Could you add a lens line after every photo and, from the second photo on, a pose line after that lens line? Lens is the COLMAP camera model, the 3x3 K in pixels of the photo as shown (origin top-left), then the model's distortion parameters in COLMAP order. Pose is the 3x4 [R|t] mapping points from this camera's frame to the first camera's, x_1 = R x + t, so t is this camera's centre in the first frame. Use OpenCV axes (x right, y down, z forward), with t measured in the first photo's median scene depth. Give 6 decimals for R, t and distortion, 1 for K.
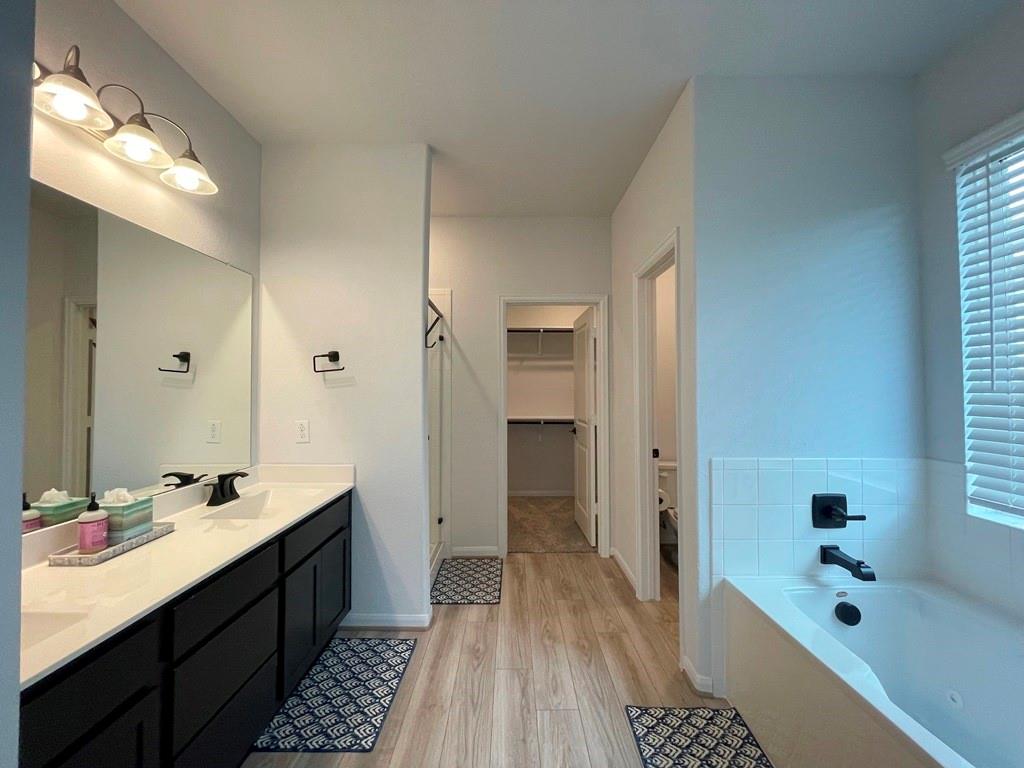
lens RADIAL K [[415.3, 0, 514.8], [0, 415.3, 382.5], [0, 0, 1]] dist [-0.003219, 0.000748]
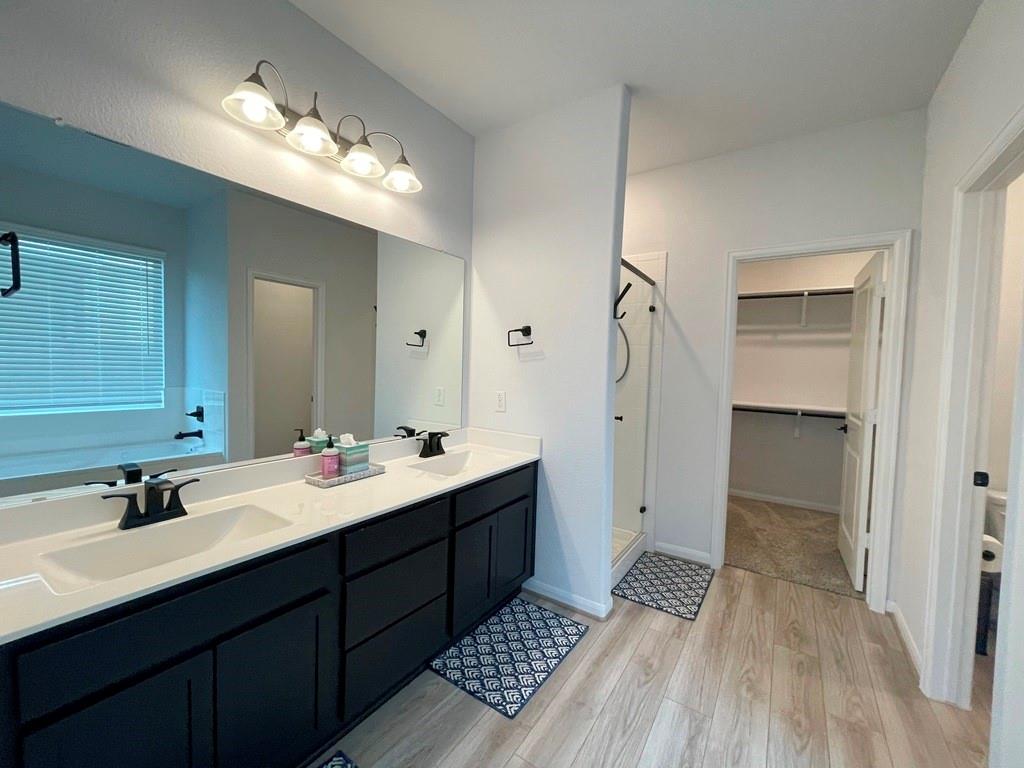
lens RADIAL K [[415.3, 0, 510.4], [0, 415.3, 382.8], [0, 0, 1]] dist [-0.003219, 0.000748]
pose [[0.825883, 0.048128, -0.561784, 0.120865], [-0.017225, 0.998039, 0.060180, 0.004484], [0.563579, -0.040024, 0.825092, 0.129914]]
